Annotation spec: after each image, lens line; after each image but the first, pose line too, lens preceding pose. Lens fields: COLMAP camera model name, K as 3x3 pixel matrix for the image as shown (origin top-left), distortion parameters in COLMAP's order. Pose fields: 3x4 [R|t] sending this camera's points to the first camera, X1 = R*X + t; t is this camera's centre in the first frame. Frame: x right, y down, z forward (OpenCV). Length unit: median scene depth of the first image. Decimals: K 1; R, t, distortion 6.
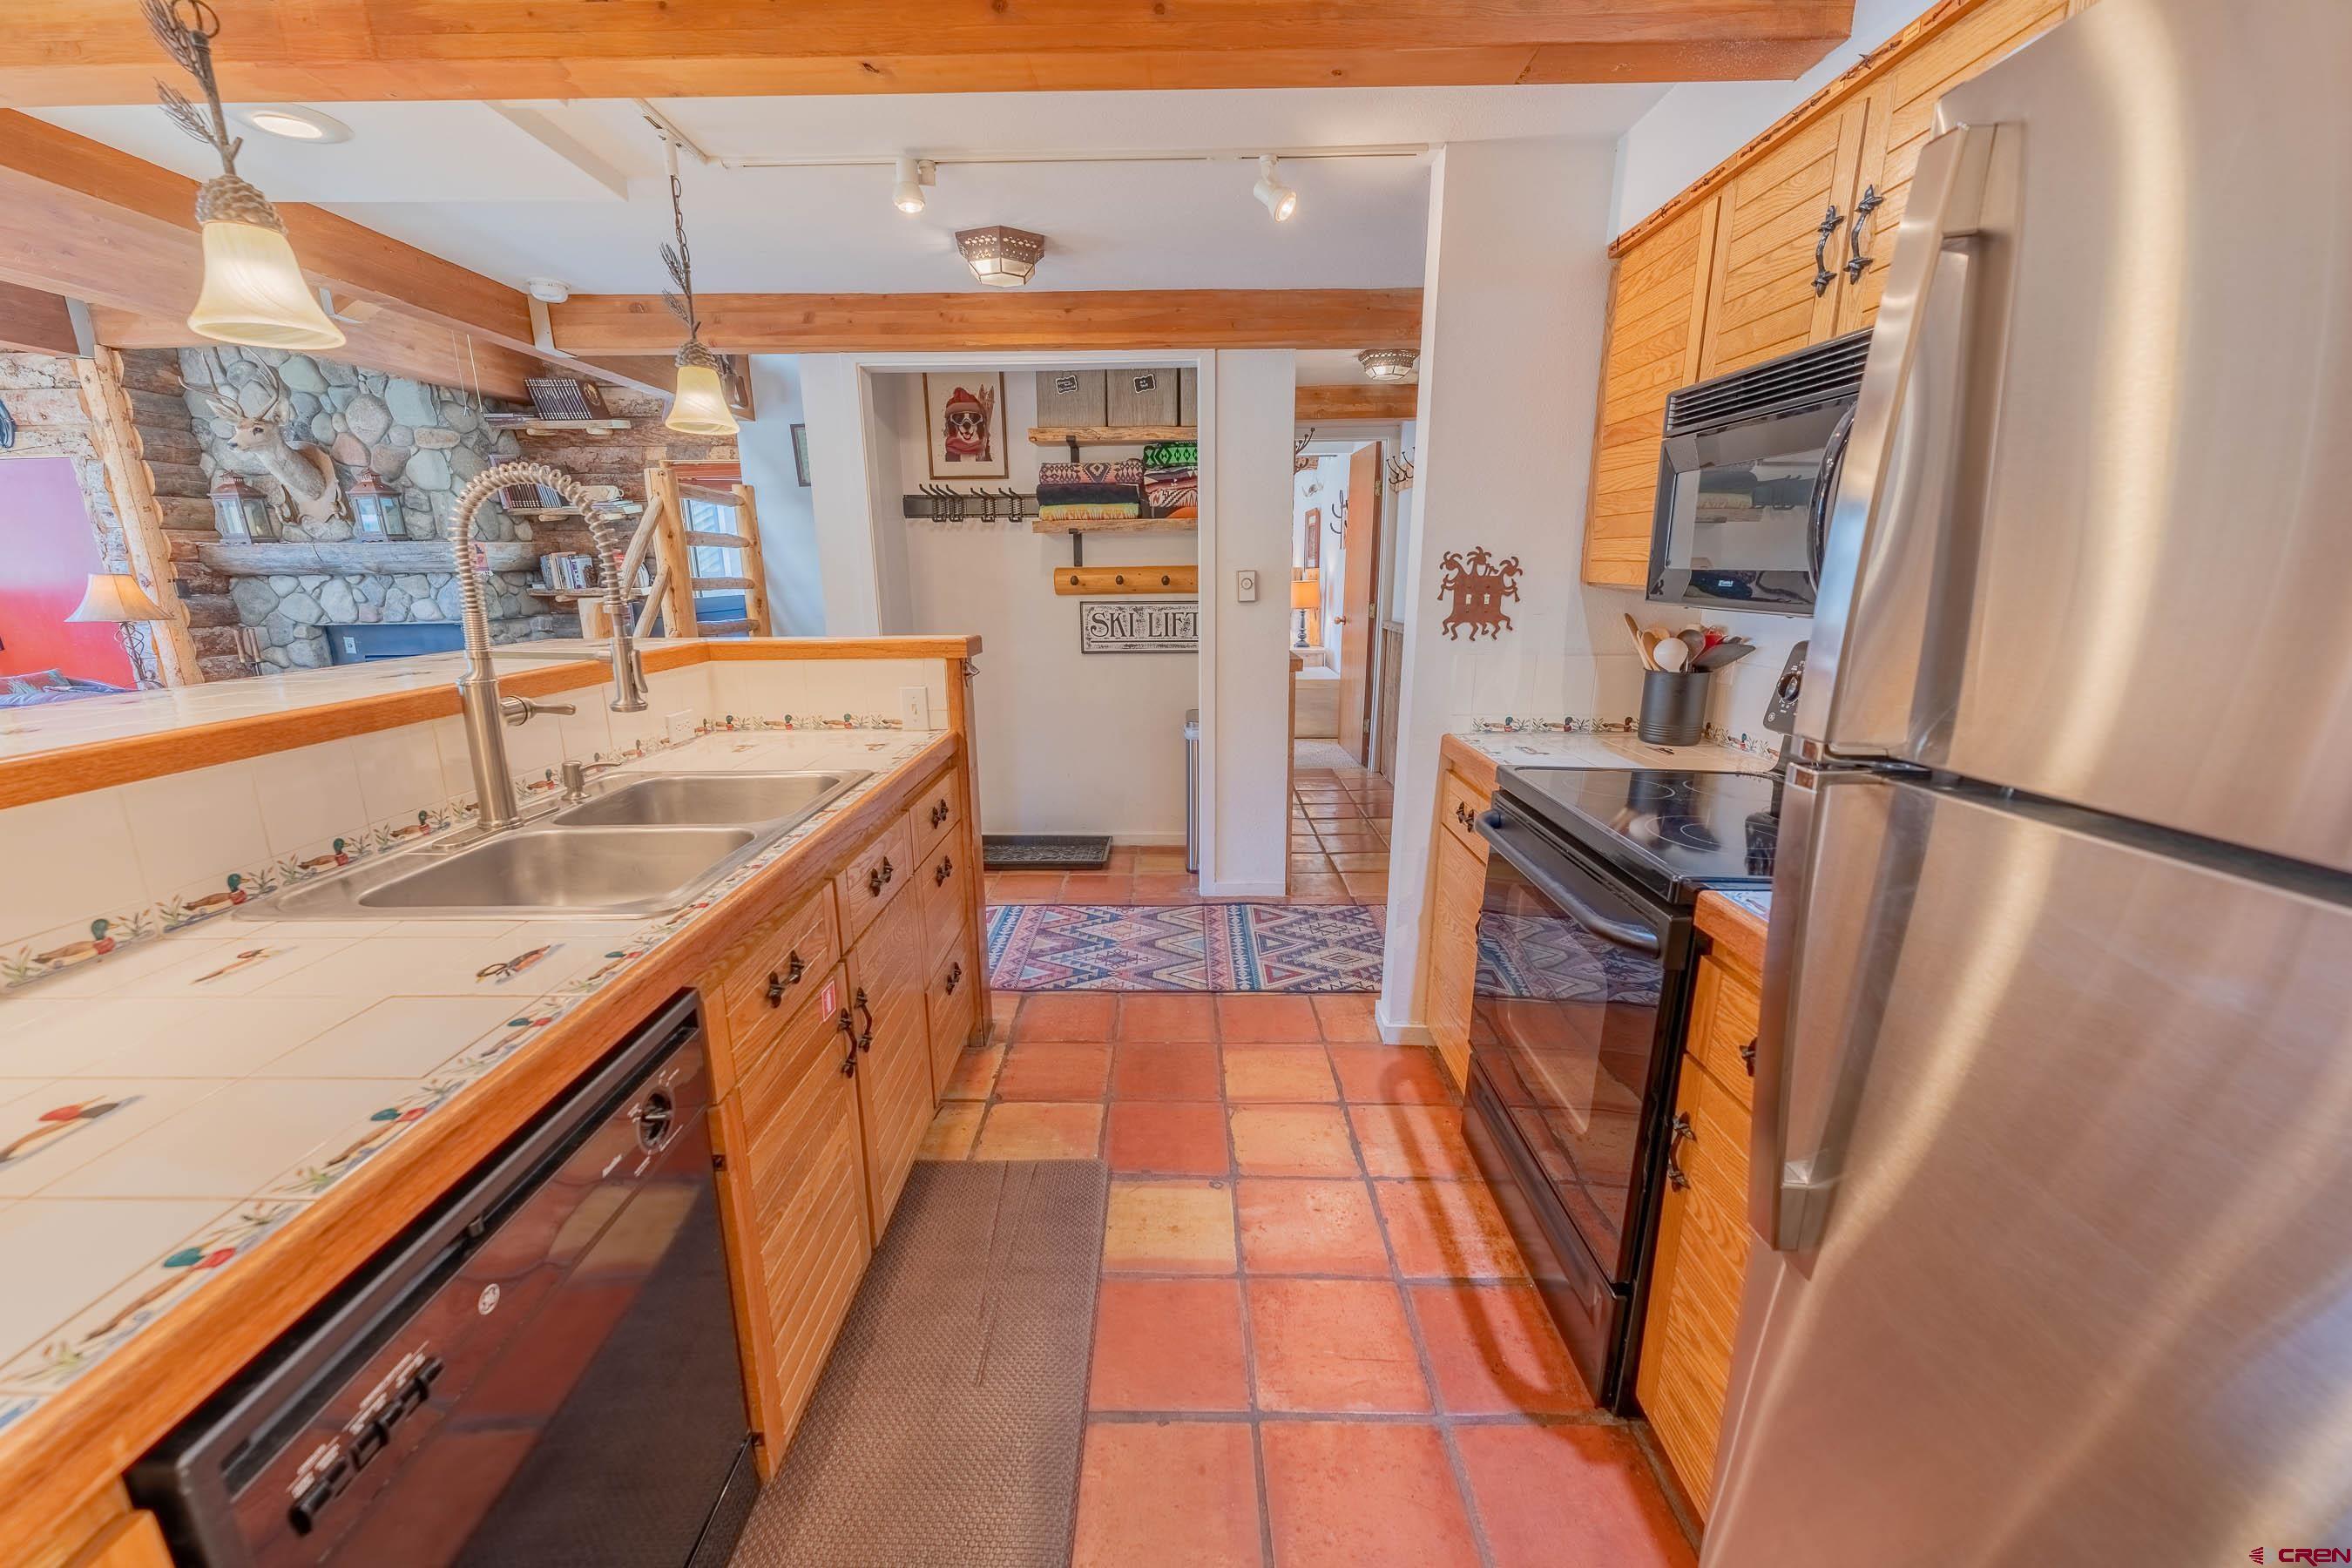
lens RADIAL K [[933.7, 0, 1165.7], [0, 933.7, 802.7], [0, 0, 1]] dist [0.001101, -0.000534]
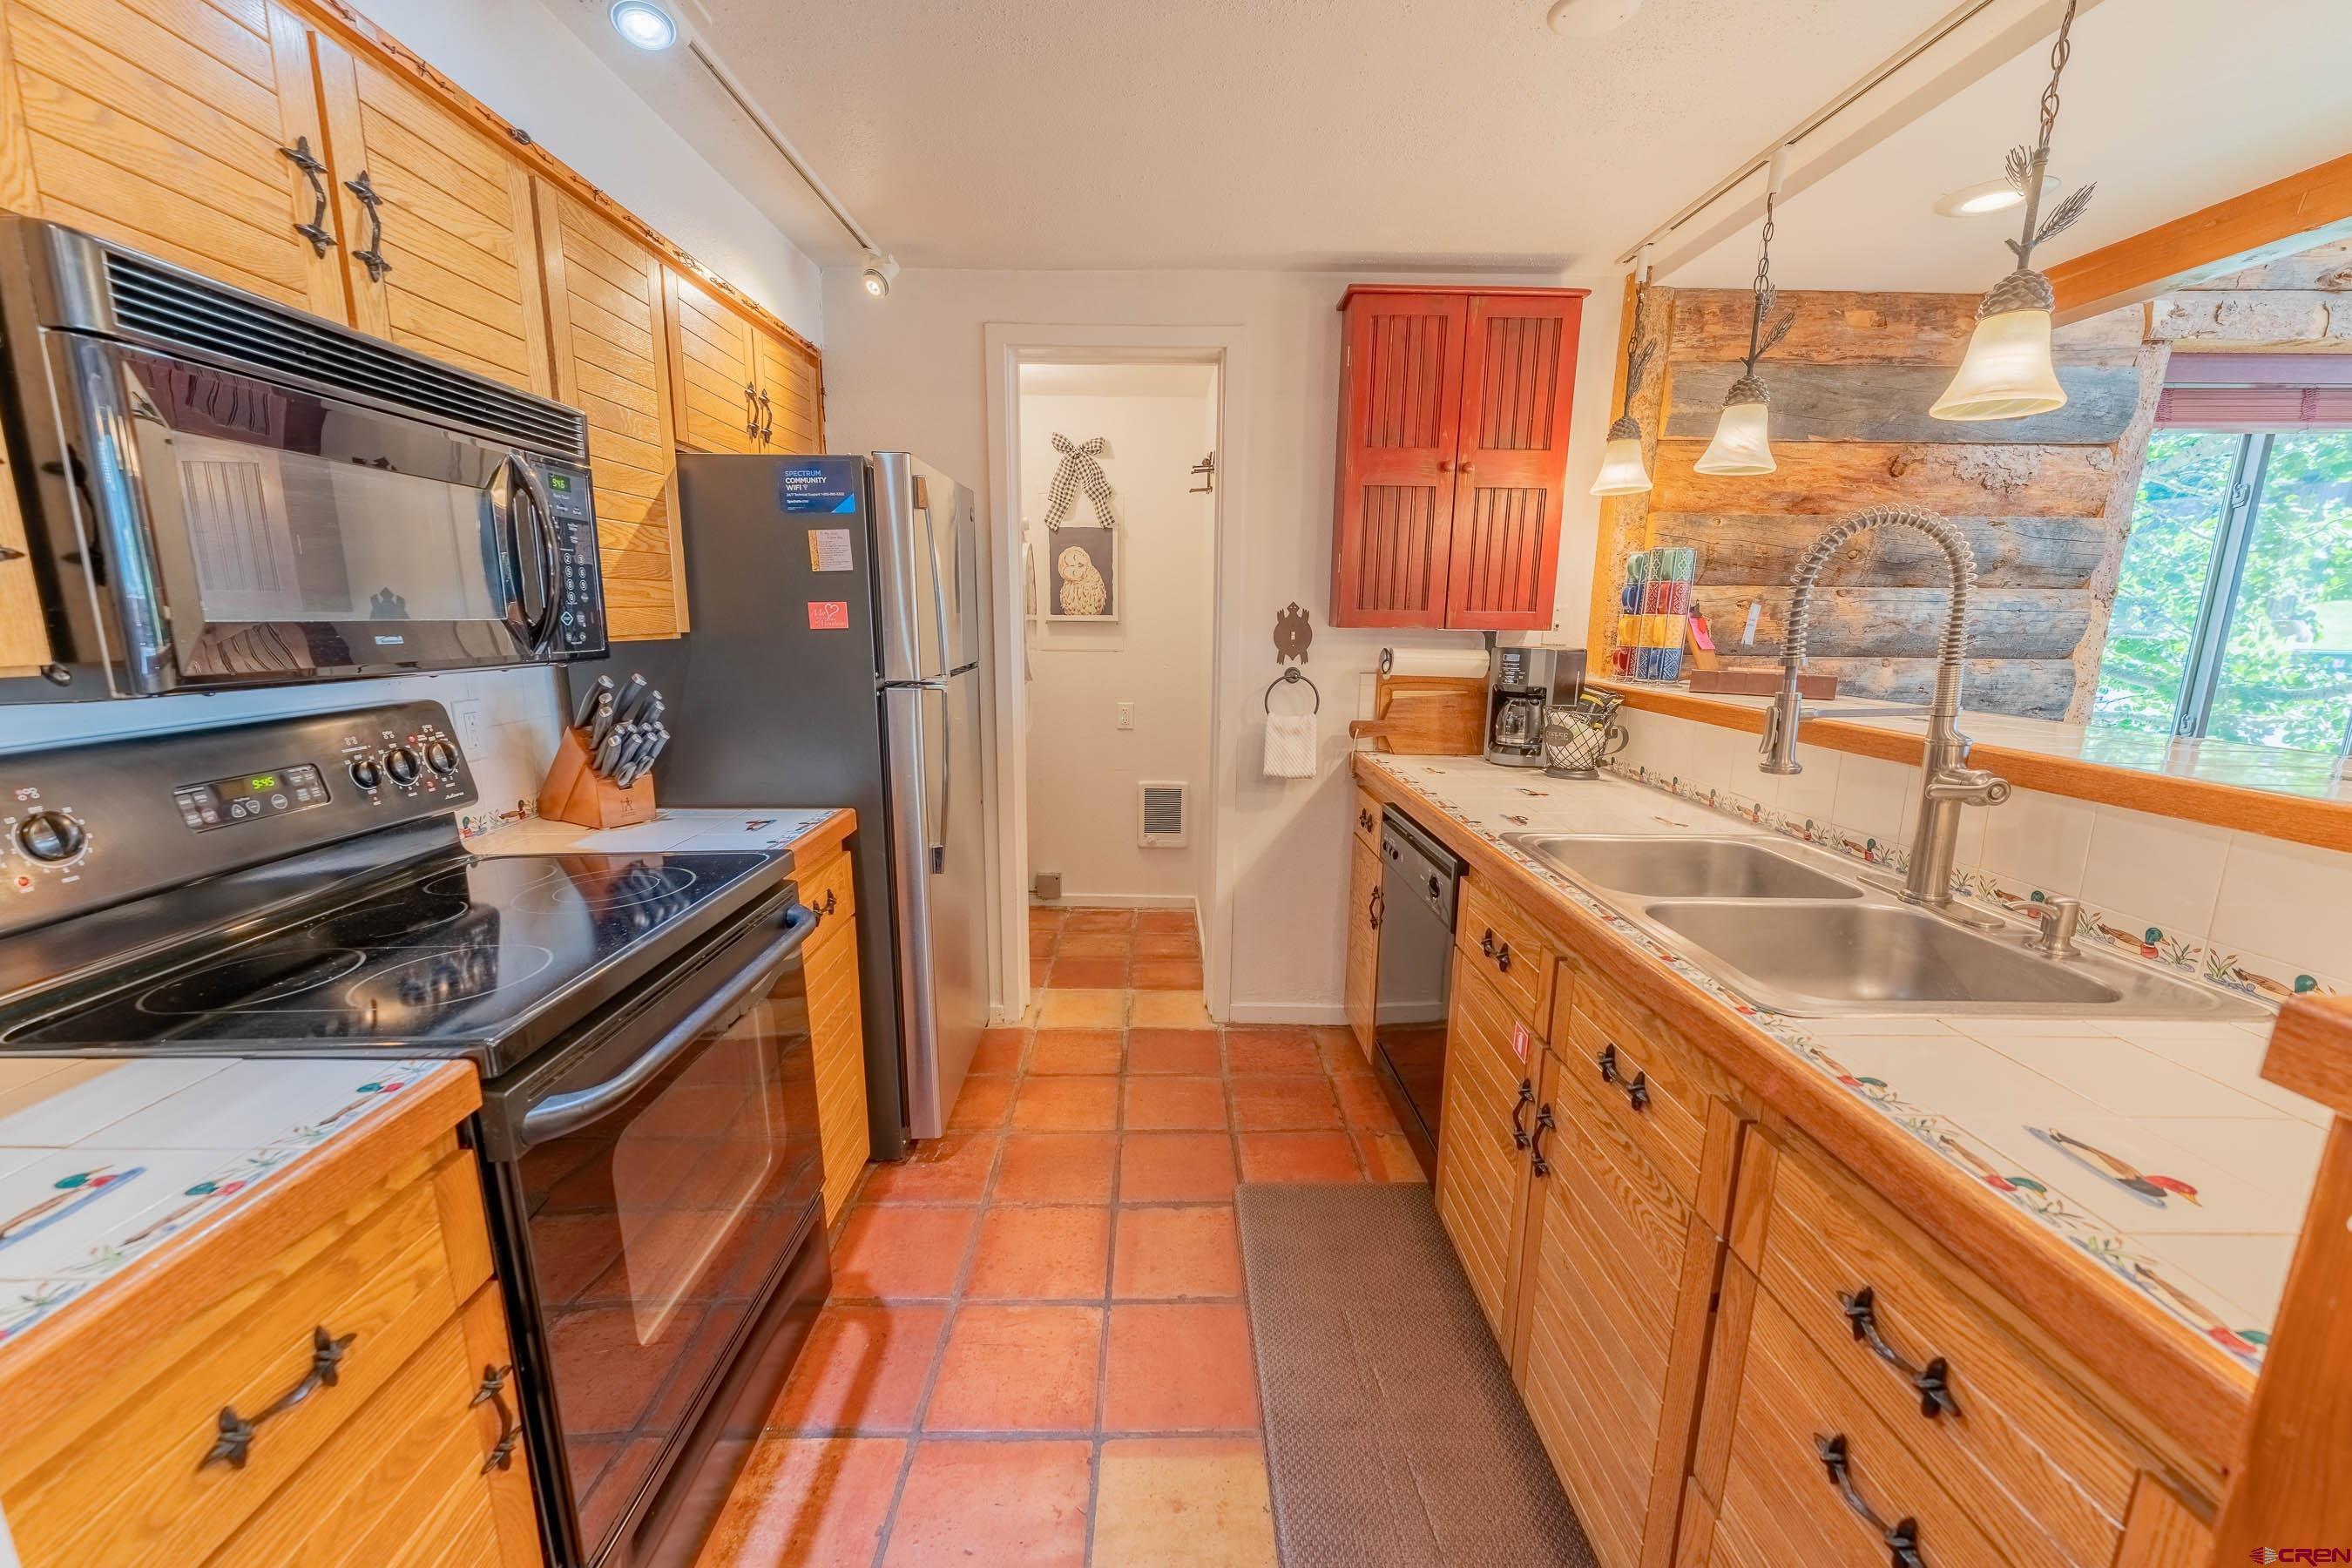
lens RADIAL K [[933.7, 0, 1165.2], [0, 933.7, 805.6], [0, 0, 1]] dist [0.001101, -0.000534]
pose [[-0.999916, 0.001386, -0.012852, 0.013040], [-0.004387, 0.898837, 0.438261, -0.170804], [0.012159, 0.438281, -0.898756, 0.668684]]
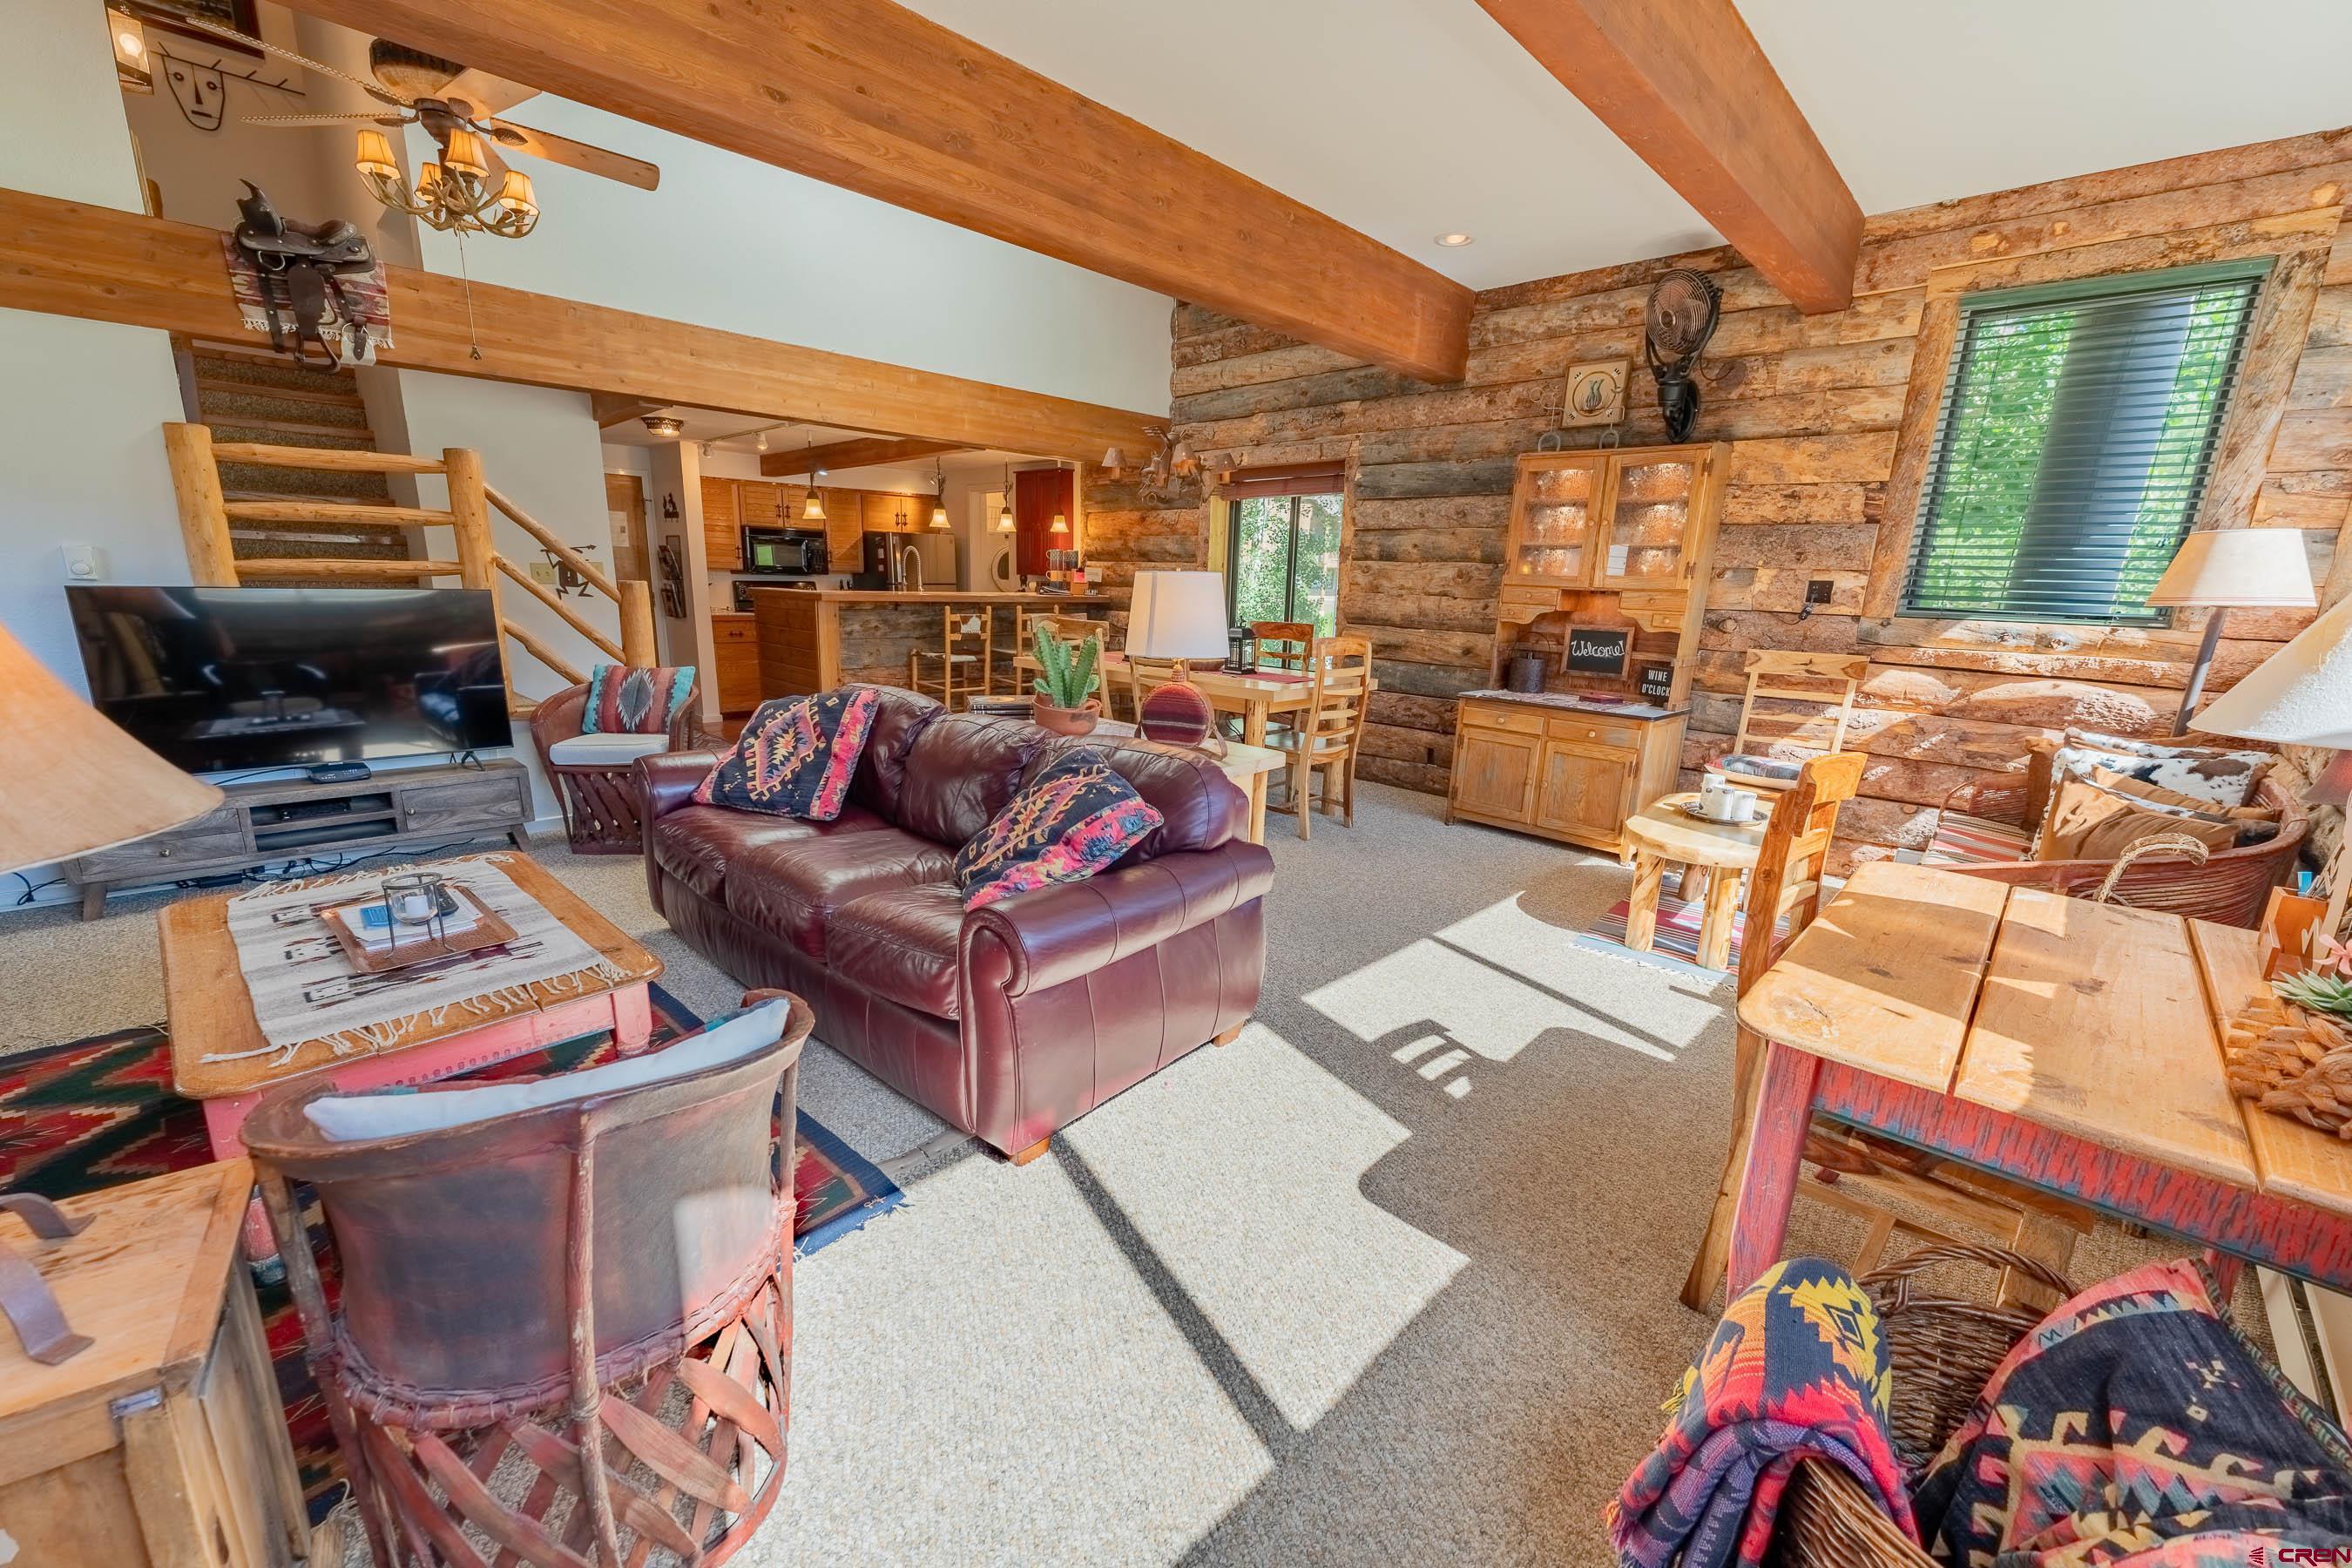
lens RADIAL K [[933.7, 0, 1166.9], [0, 933.7, 800.3], [0, 0, 1]] dist [0.001101, -0.000534]
pose [[-0.716584, -0.174071, 0.675431, -1.863980], [0.151912, 0.906163, 0.394704, -0.313696], [-0.680757, 0.385445, -0.622898, 1.300528]]
